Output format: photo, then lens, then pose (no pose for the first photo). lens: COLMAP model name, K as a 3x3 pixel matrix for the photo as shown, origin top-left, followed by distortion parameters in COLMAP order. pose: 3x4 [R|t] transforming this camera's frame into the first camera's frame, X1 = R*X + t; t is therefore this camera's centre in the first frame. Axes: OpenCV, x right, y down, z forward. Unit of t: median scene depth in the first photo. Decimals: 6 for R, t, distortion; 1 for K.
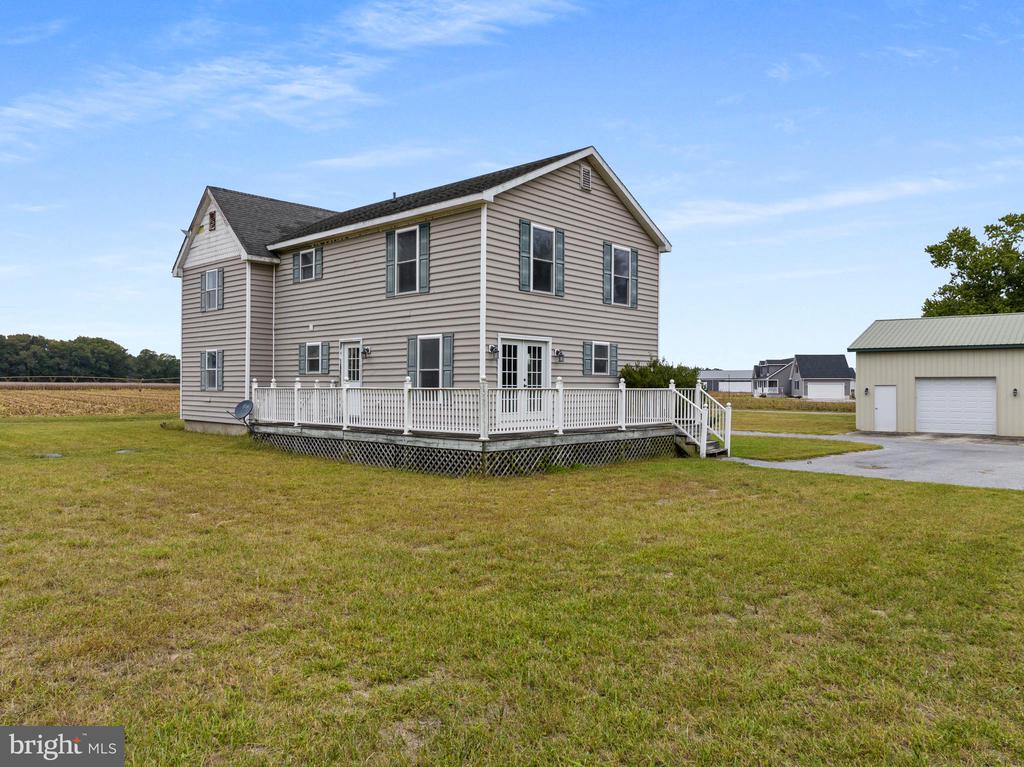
lens RADIAL K [[728.7, 0, 516.2], [0, 728.7, 378.5], [0, 0, 1]] dist [-0.036330, -0.000251]
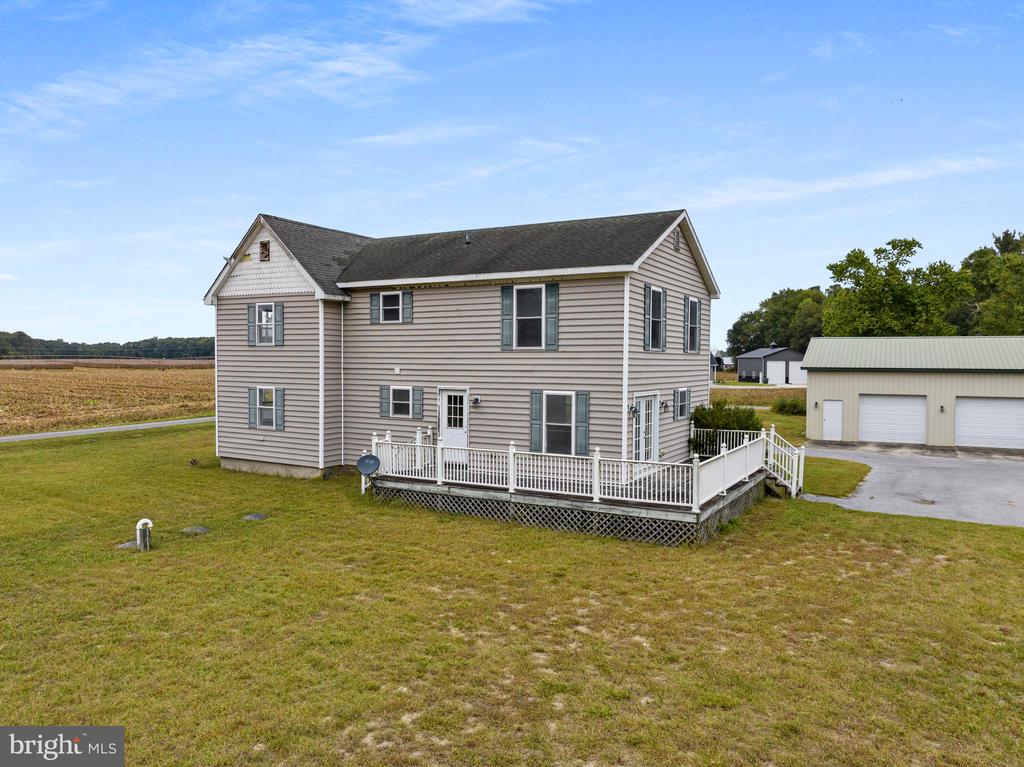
lens RADIAL K [[726.0, 0, 516.3], [0, 726.0, 372.0], [0, 0, 1]] dist [-0.035023, -0.004095]
pose [[0.976173, -0.001119, 0.216990, -0.382130], [-0.005040, 0.999600, 0.027827, -0.109519], [-0.216934, -0.028258, 0.975777, -0.004350]]
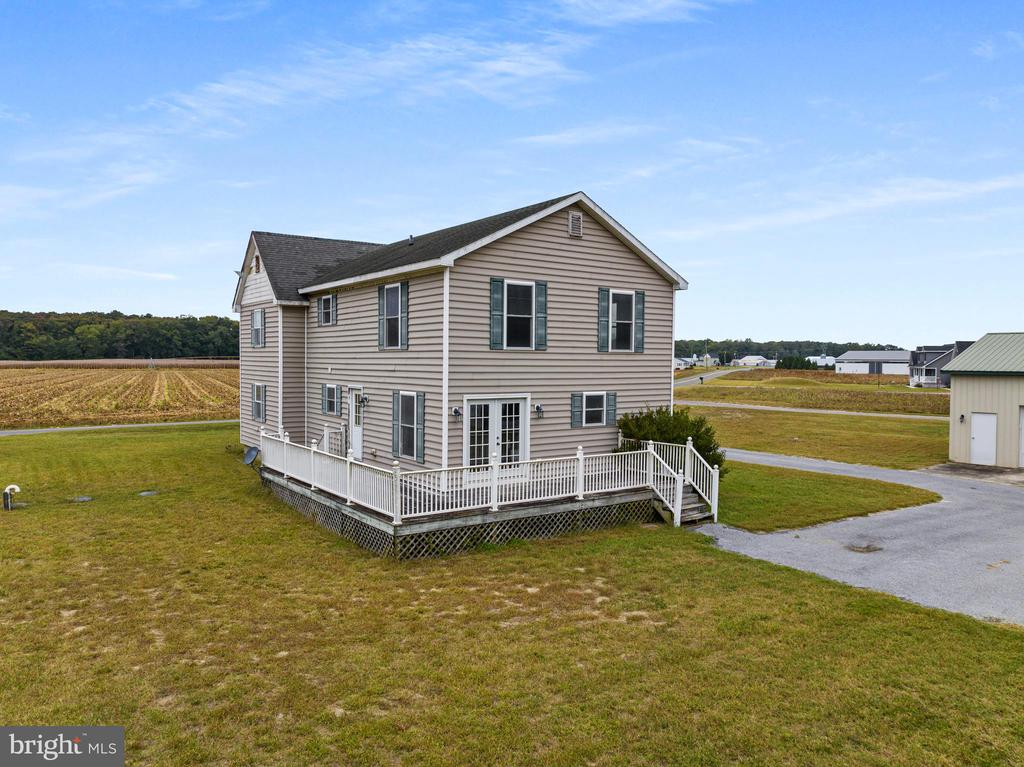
lens RADIAL K [[726.0, 0, 516.3], [0, 726.0, 372.0], [0, 0, 1]] dist [-0.035023, -0.004095]
pose [[0.977331, 0.007371, -0.211588, 0.231563], [-0.001769, 0.999643, 0.026652, -0.108372], [0.211709, -0.025673, 0.976996, 0.034717]]
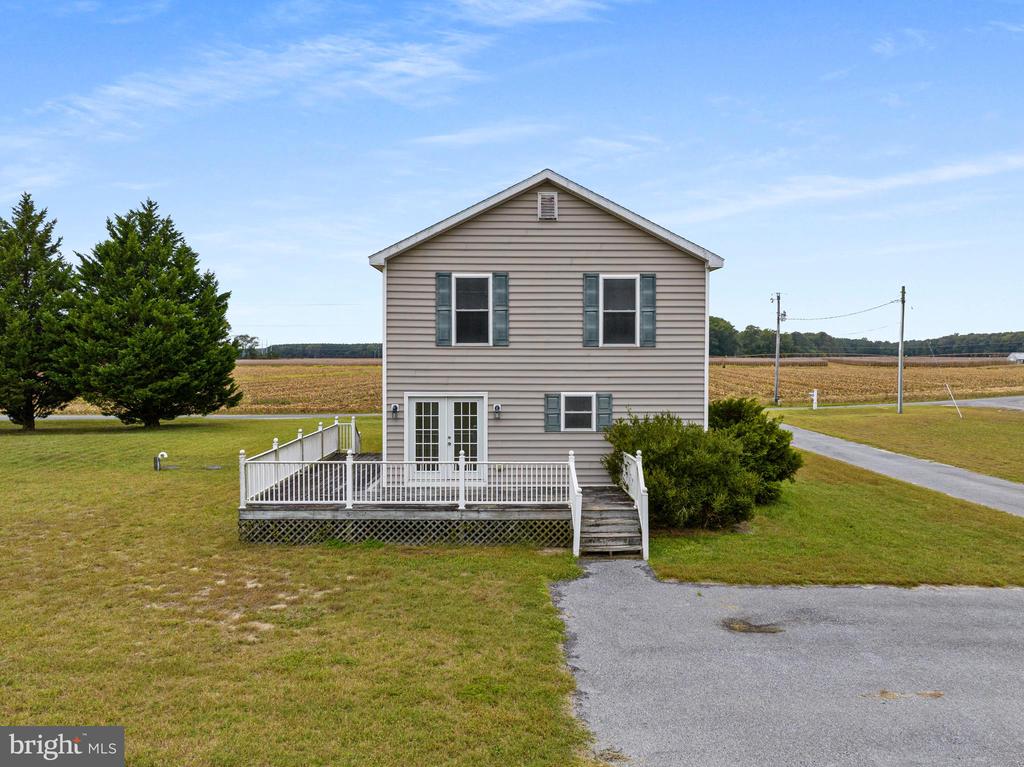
lens RADIAL K [[731.6, 0, 514.0], [0, 731.6, 354.9], [0, 0, 1]] dist [-0.034014, -0.003375]
pose [[0.679463, -0.003423, -0.733701, 0.733611], [0.009846, 0.999942, 0.004453, -0.104628], [0.733643, -0.010250, 0.679457, 0.383798]]
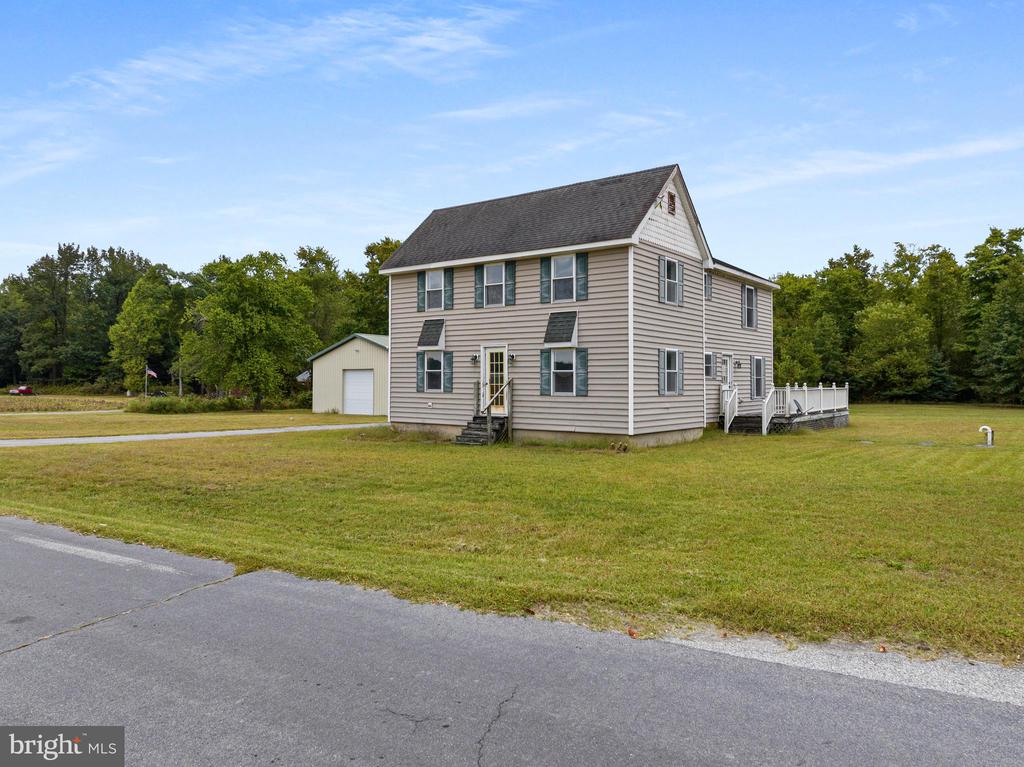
lens RADIAL K [[728.7, 0, 516.2], [0, 728.7, 378.5], [0, 0, 1]] dist [-0.036330, -0.000251]
pose [[-0.077077, 0.001182, 0.997024, -1.625298], [-0.011779, 0.999928, -0.002096, 0.000369], [-0.996956, -0.011905, -0.077057, 1.579415]]
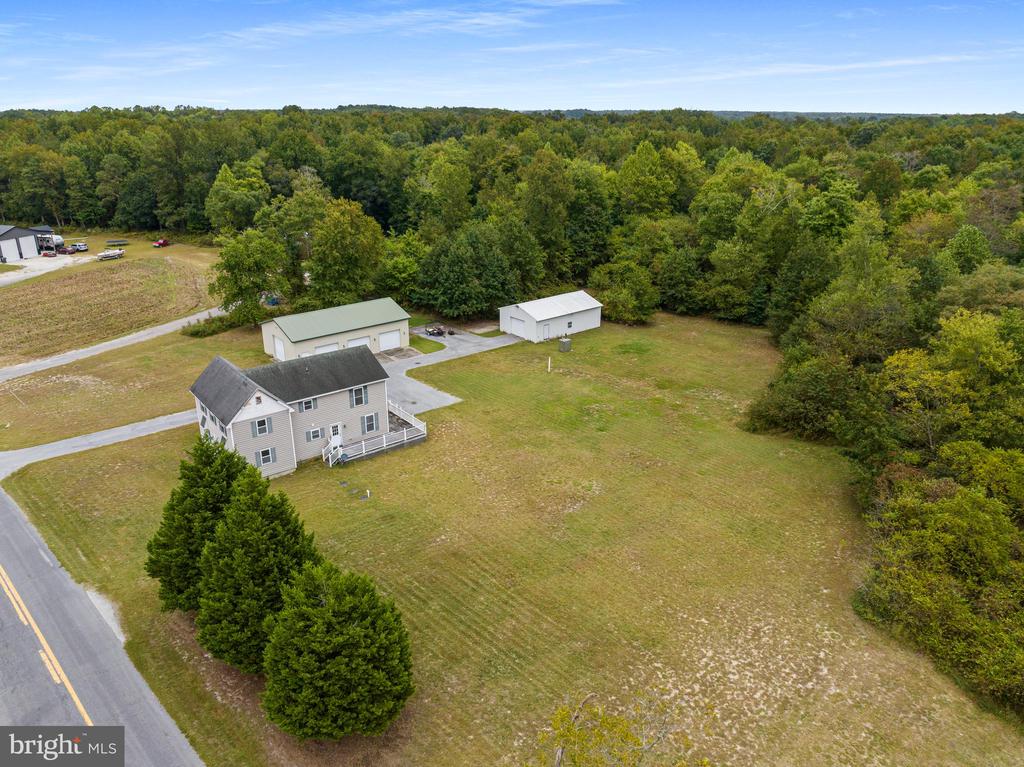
lens RADIAL K [[726.0, 0, 516.3], [0, 726.0, 372.0], [0, 0, 1]] dist [-0.035023, -0.004095]
pose [[0.153996, -0.341410, 0.927213, -3.086551], [-0.013242, 0.937610, 0.347437, -1.431742], [-0.987983, -0.065782, 0.139868, -0.200062]]
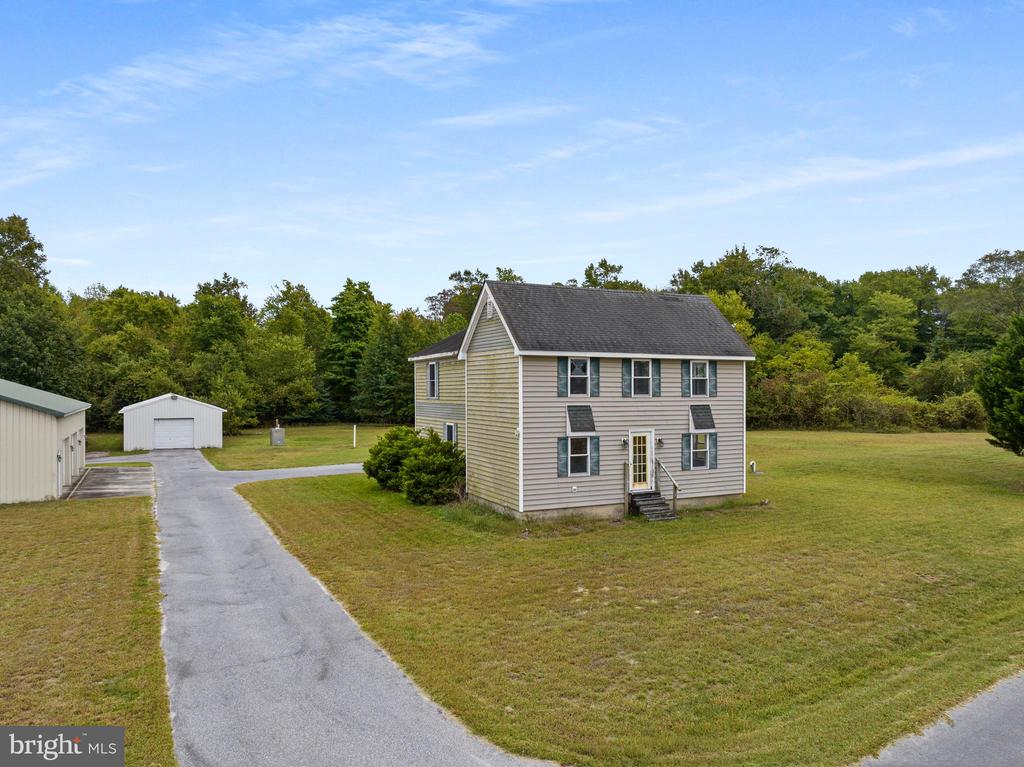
lens RADIAL K [[728.7, 0, 516.2], [0, 728.7, 378.5], [0, 0, 1]] dist [-0.036330, -0.000251]
pose [[-0.922821, 0.001770, 0.385226, -0.761528], [-0.005075, 0.999847, -0.016752, -0.127143], [-0.385196, -0.017414, -0.922670, 2.856609]]
